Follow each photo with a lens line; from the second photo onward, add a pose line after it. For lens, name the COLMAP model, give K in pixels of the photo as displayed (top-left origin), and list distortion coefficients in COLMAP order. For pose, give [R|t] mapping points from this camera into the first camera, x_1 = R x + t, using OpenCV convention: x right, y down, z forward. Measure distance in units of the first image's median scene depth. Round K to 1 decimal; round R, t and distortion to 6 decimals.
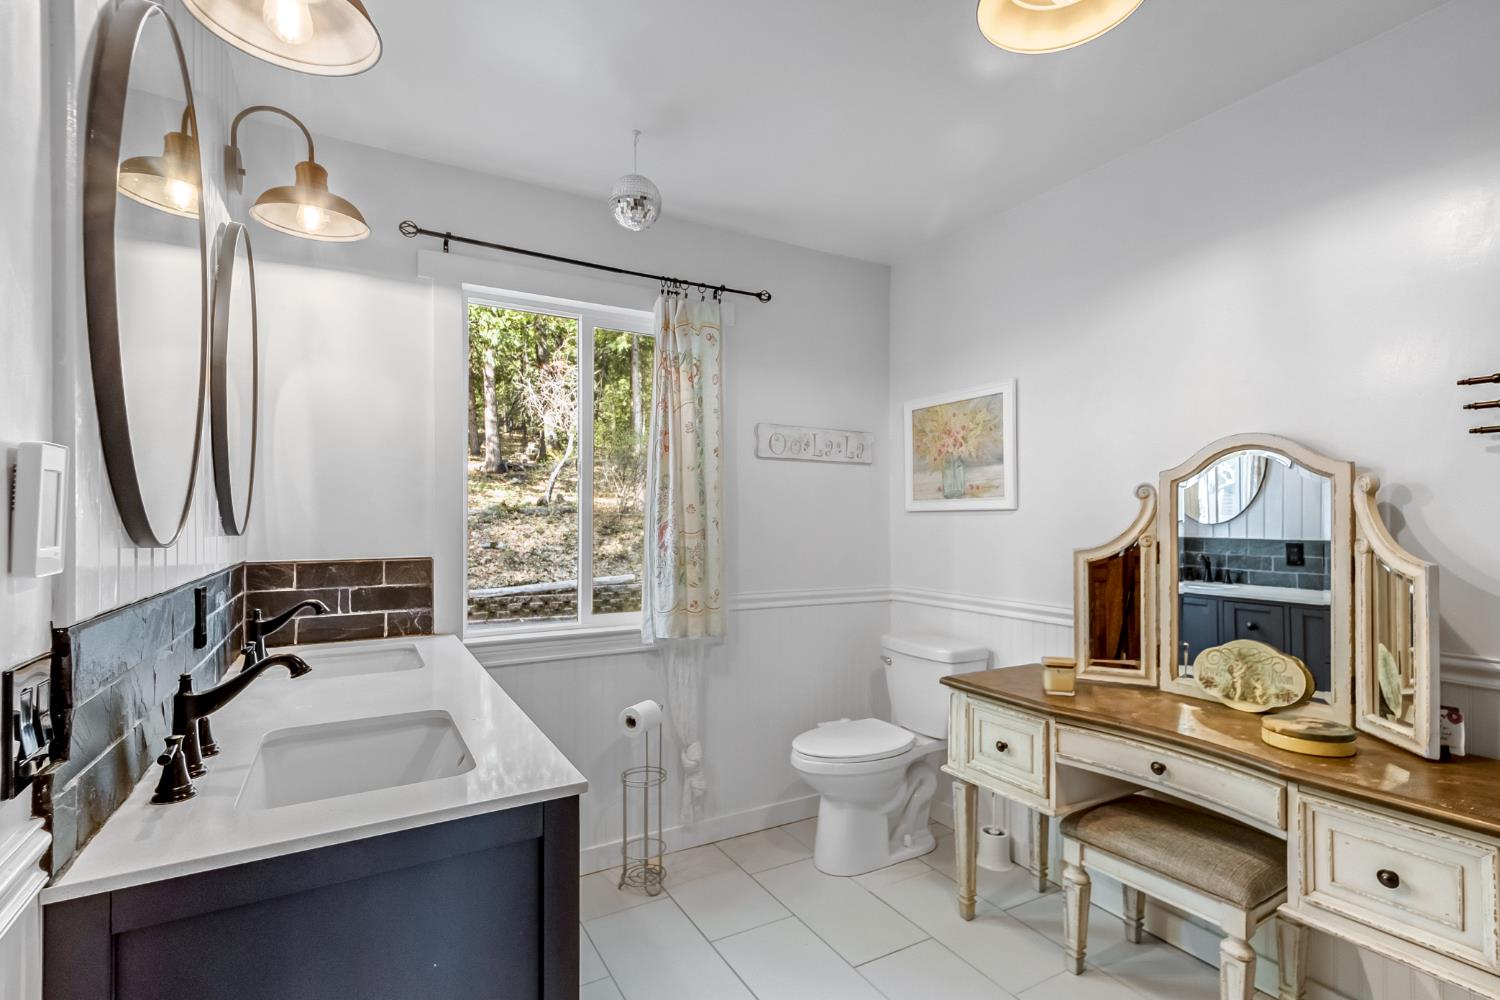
lens RADIAL K [[695.6, 0, 753.1], [0, 695.6, 510.3], [0, 0, 1]] dist [0.009310, -0.001296]
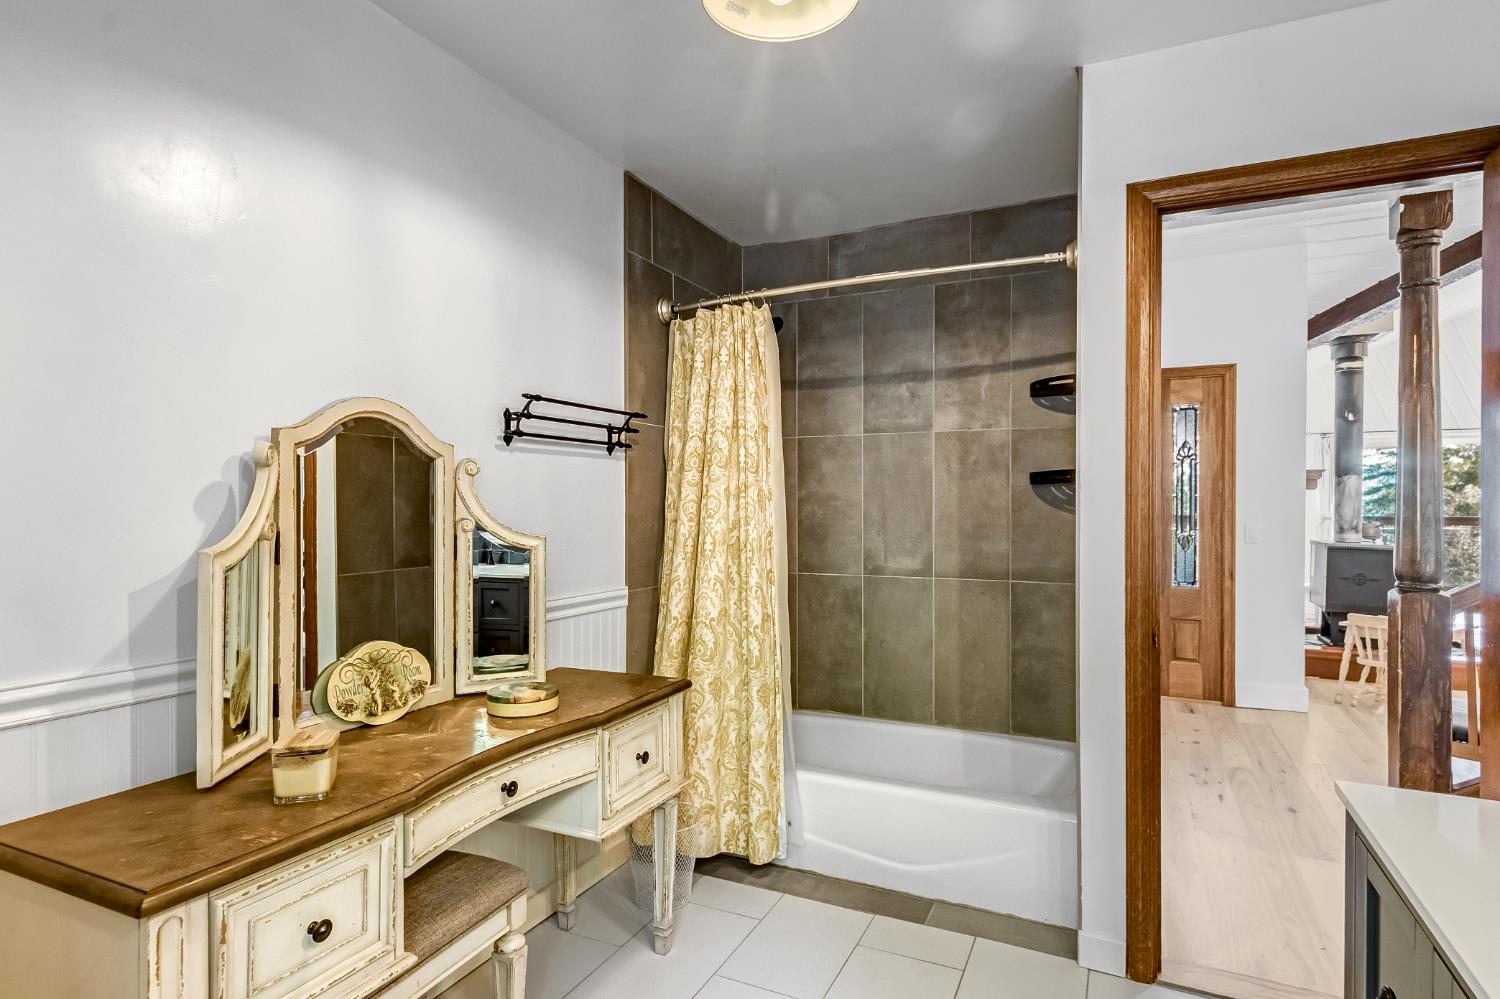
lens RADIAL K [[780.8, 0, 757.5], [0, 780.8, 505.2], [0, 0, 1]] dist [0.005974, 0.000095]
pose [[-0.565966, 0.003030, 0.824423, -0.349339], [-0.008818, 0.999914, -0.009729, 0.026080], [-0.824381, -0.012776, -0.565890, 1.185873]]
